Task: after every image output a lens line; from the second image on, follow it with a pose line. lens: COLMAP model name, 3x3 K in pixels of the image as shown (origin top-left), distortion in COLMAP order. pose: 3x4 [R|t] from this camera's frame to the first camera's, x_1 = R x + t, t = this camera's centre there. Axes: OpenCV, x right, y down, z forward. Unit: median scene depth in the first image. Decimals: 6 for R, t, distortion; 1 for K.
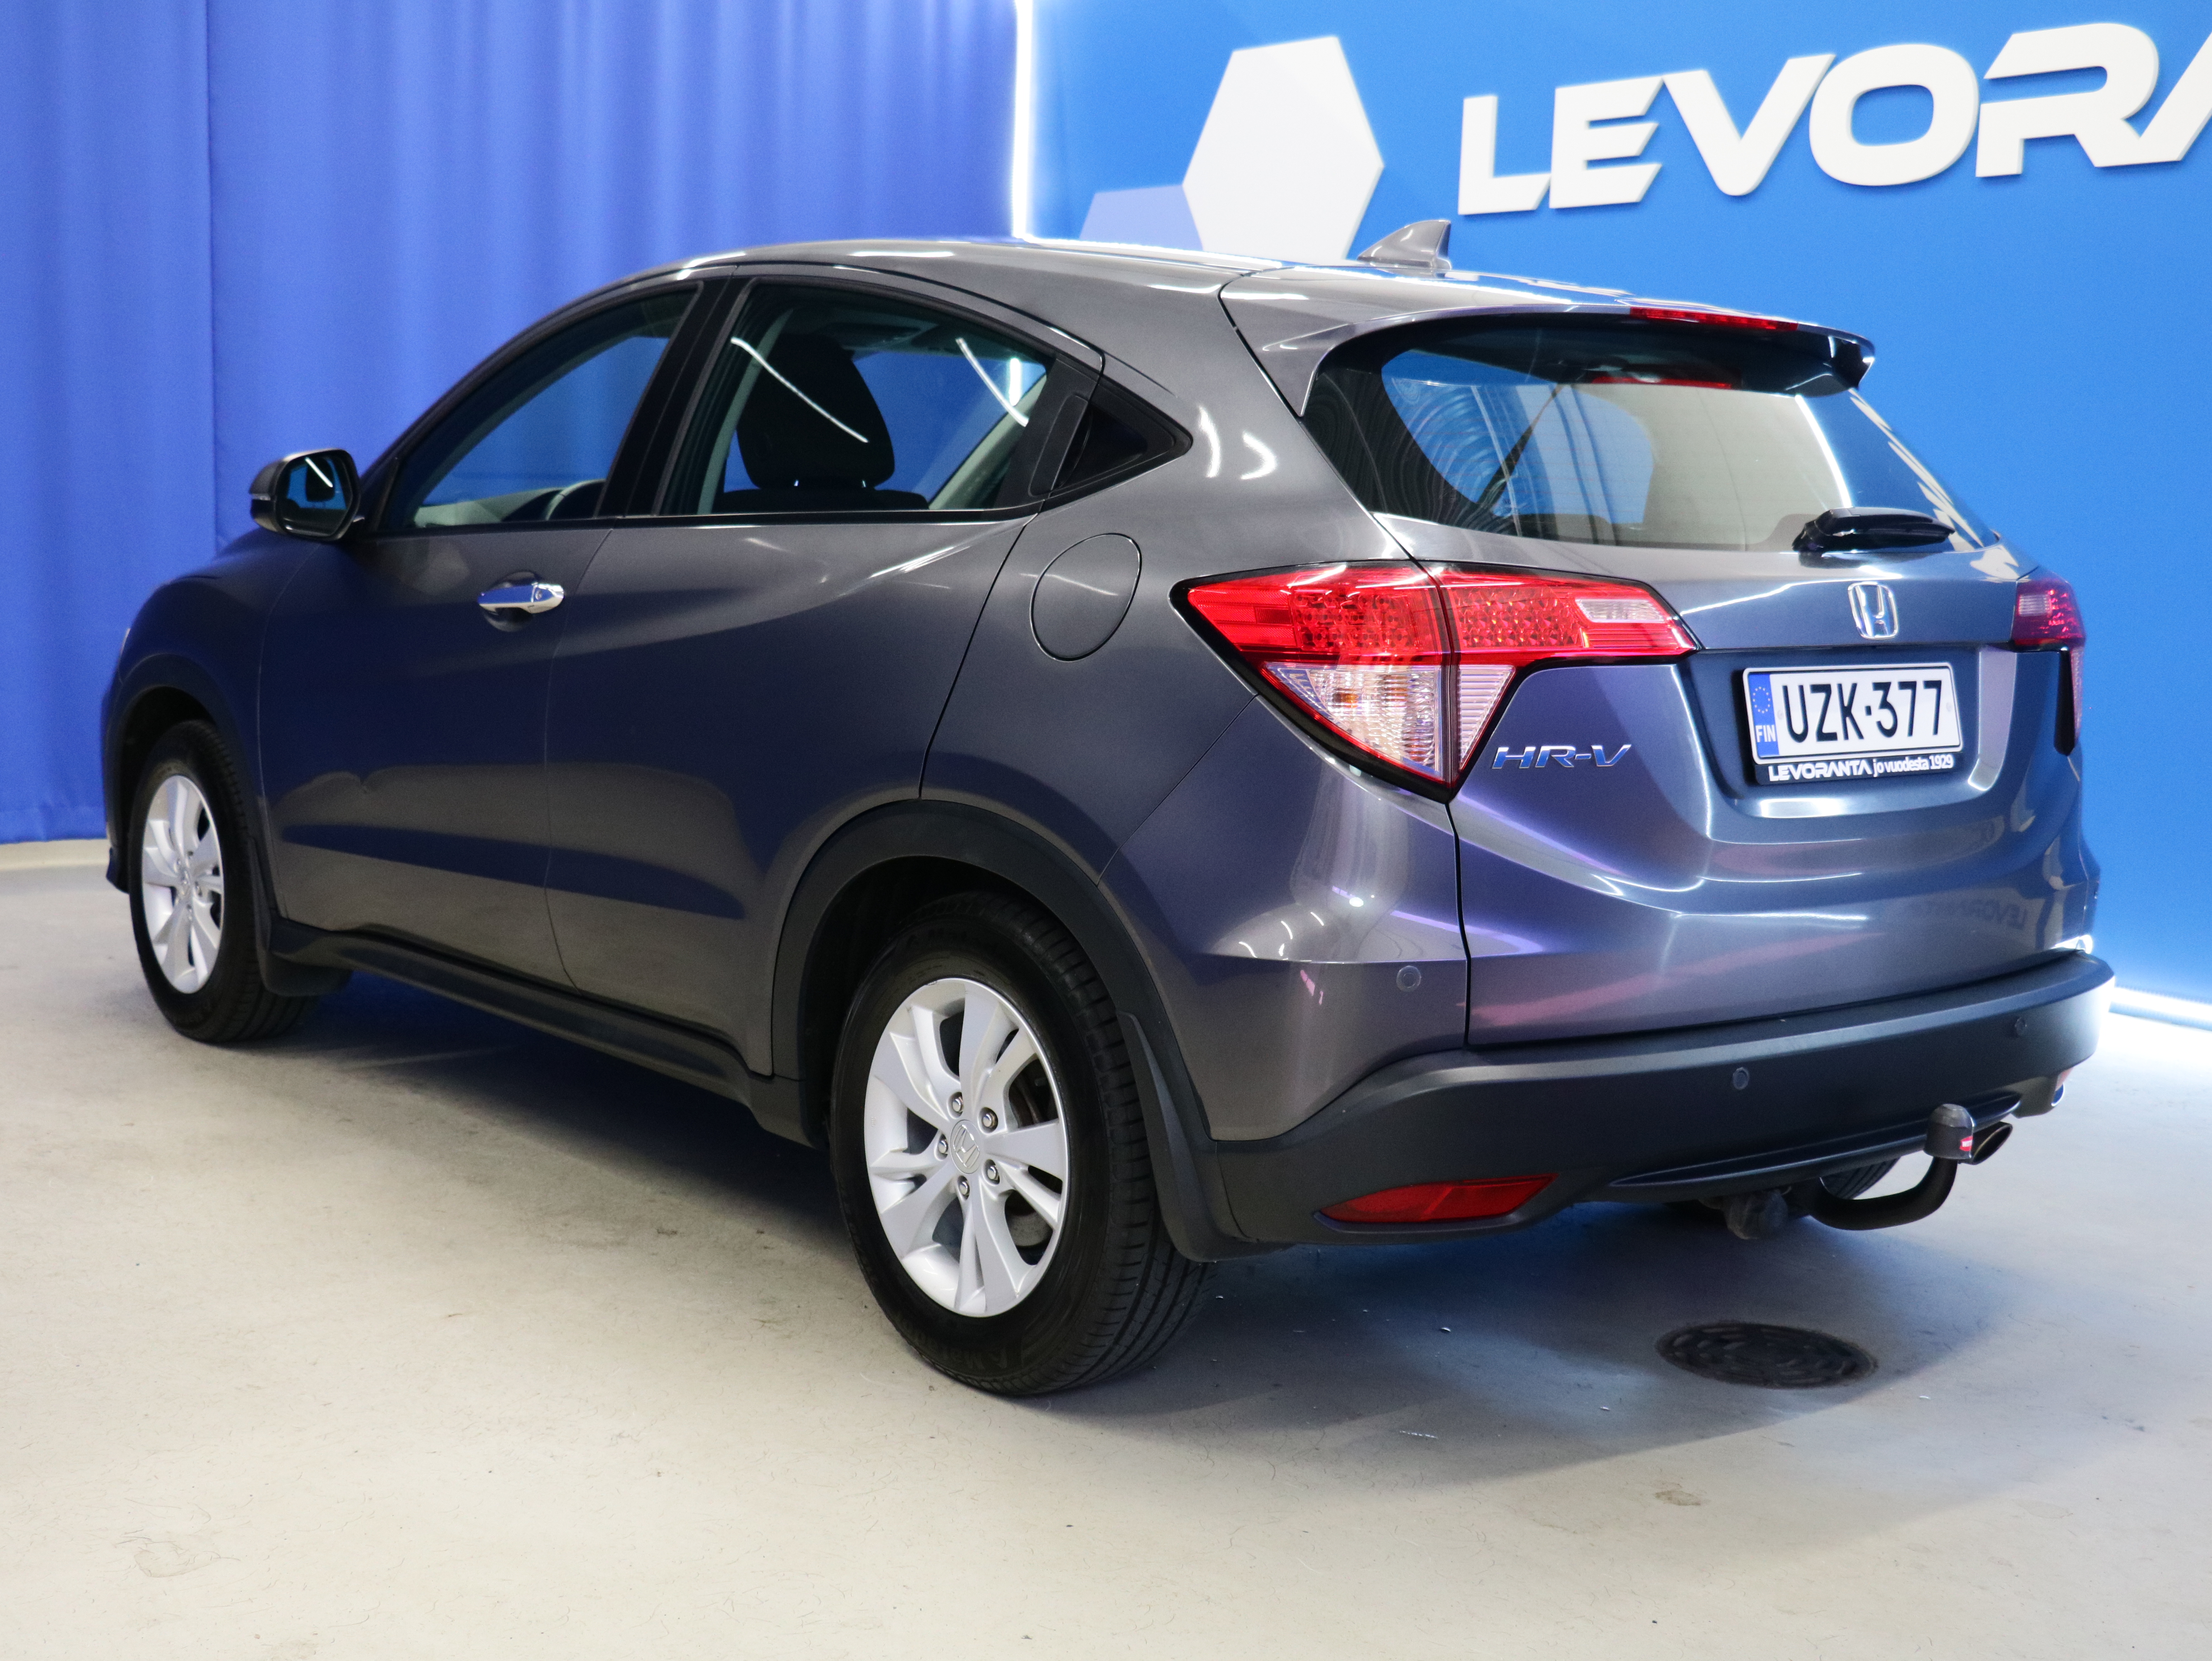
lens RADIAL K [[2777.3, 0, 1106.0], [0, 2777.3, 830.5], [0, 0, 1]] dist [0.011675, 0.004522]
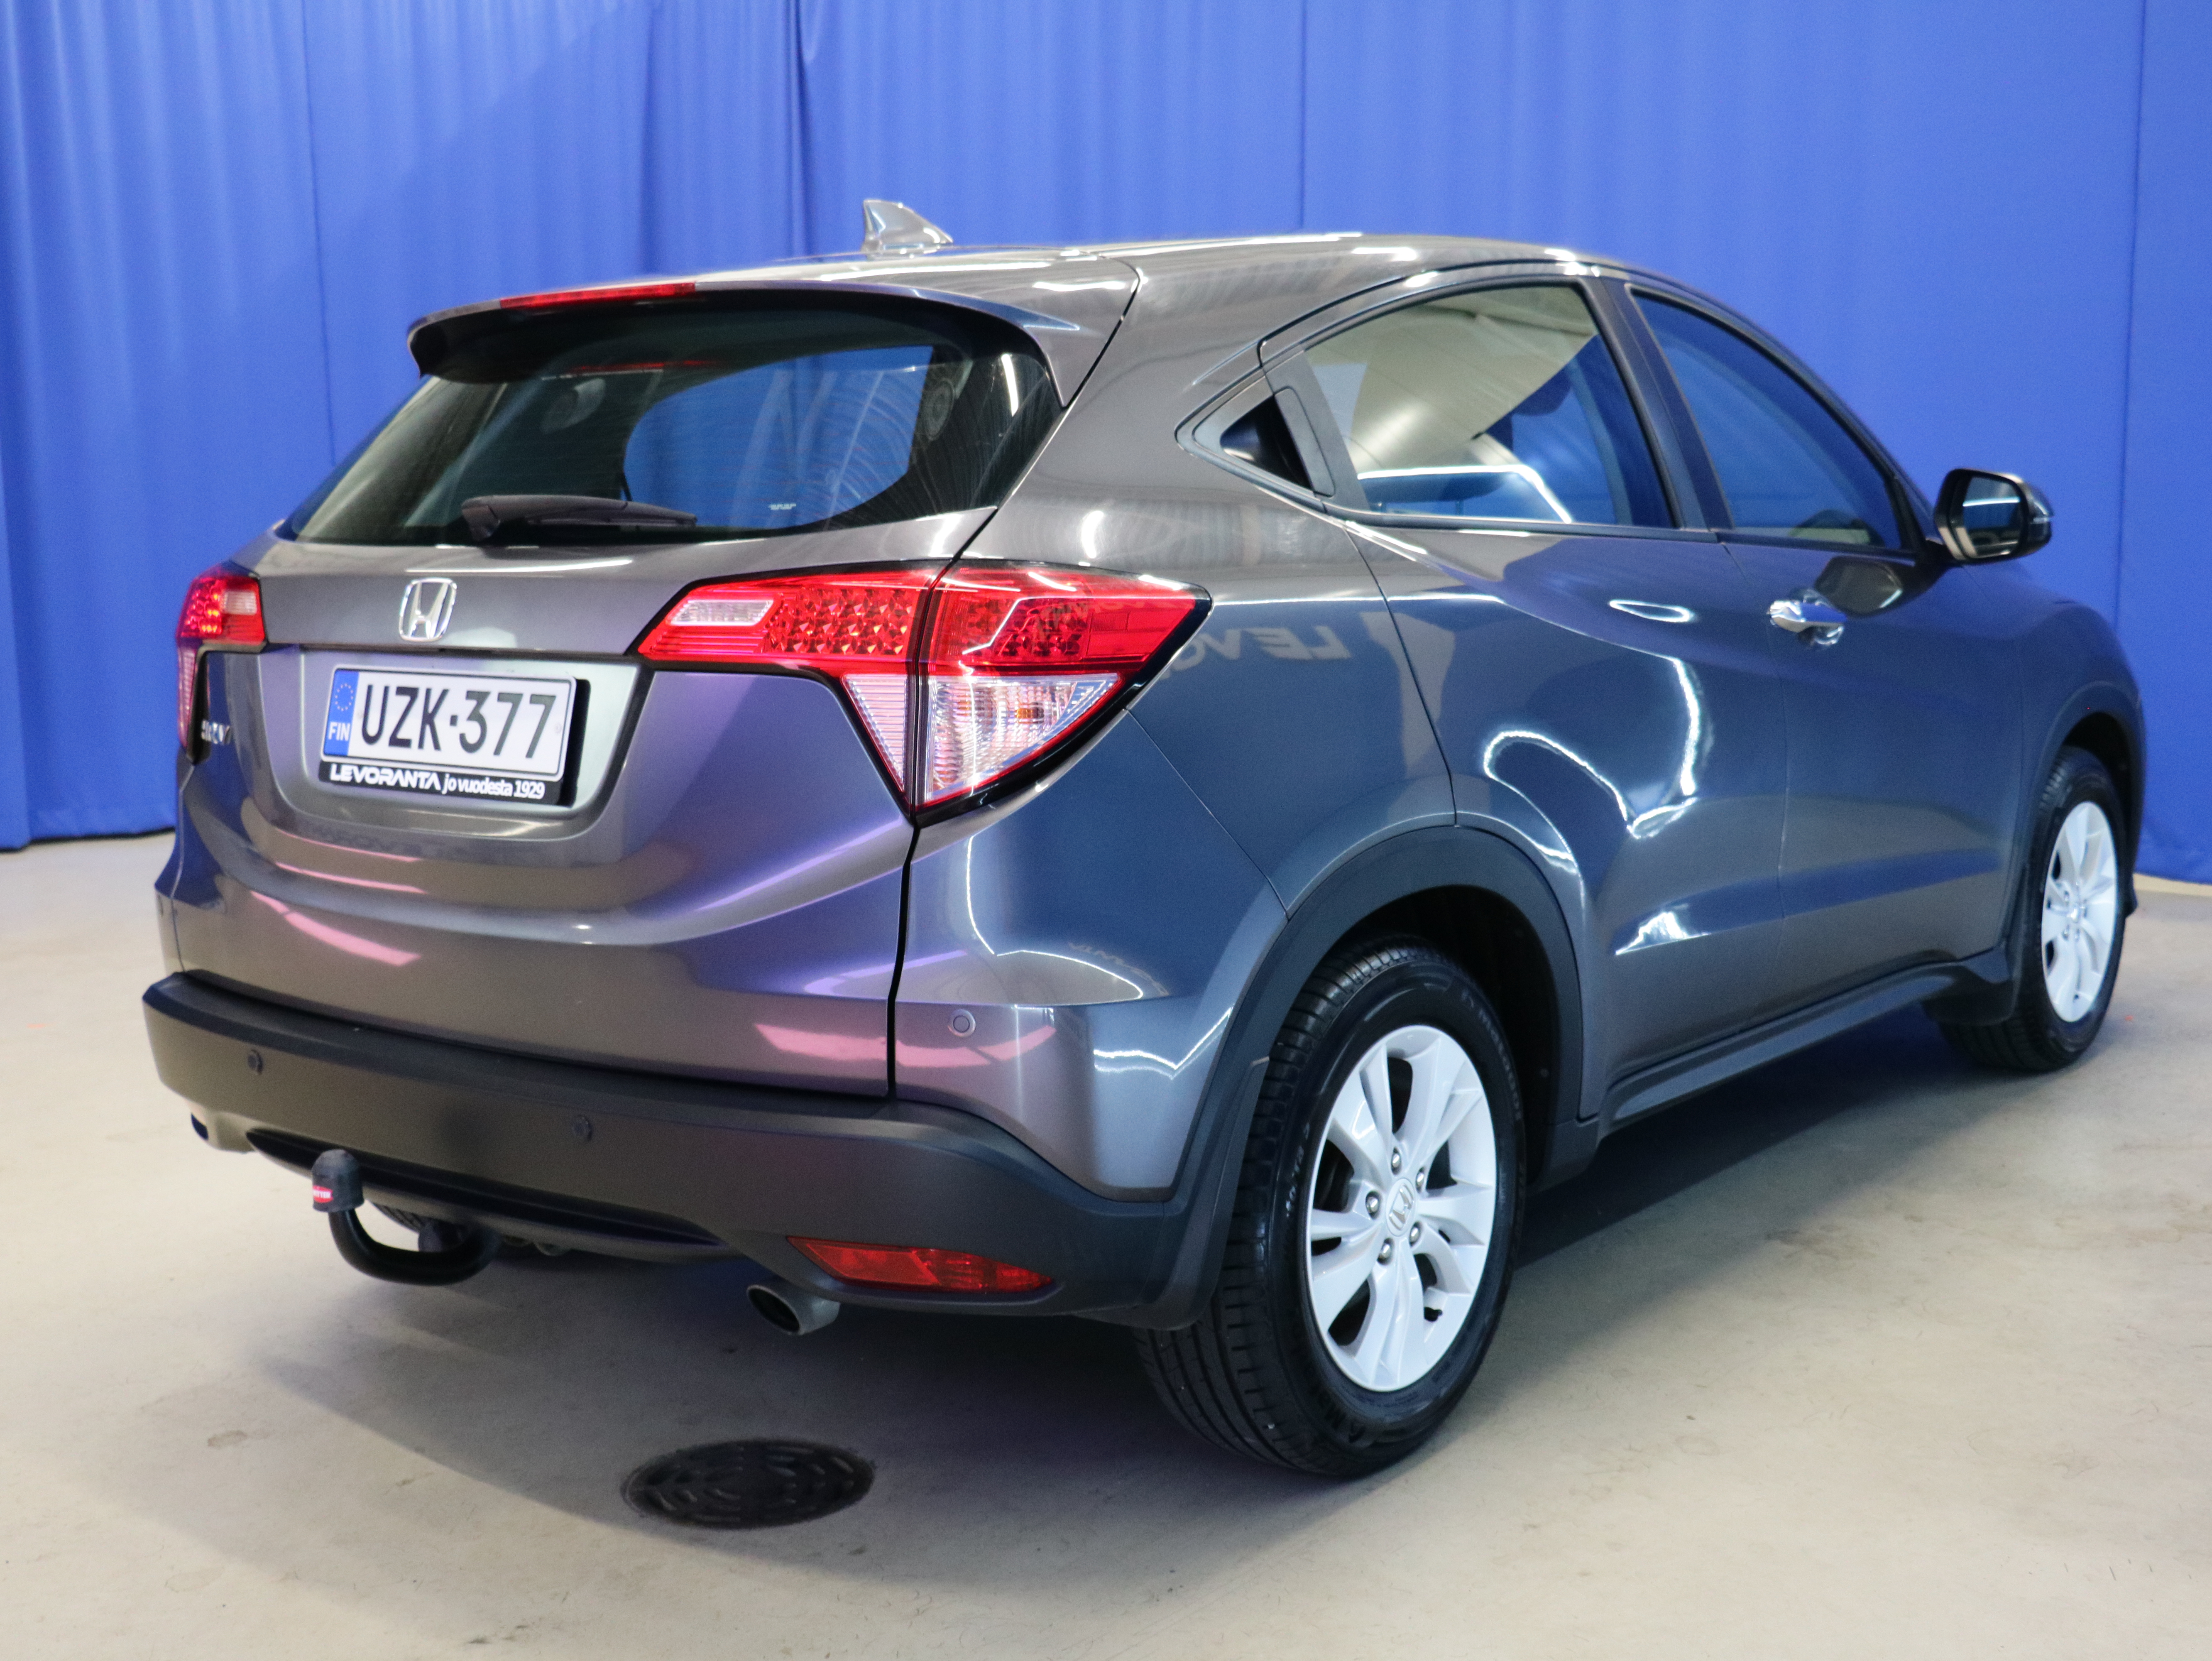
lens RADIAL K [[2581.6, 0, 1106.0], [0, 2581.6, 830.5], [0, 0, 1]] dist [-0.028796, -0.018241]
pose [[0.224629, 0.091866, -0.970104, 1.151171], [-0.104812, 0.992048, 0.069675, -0.089282], [0.968791, 0.086027, 0.232472, 1.023956]]
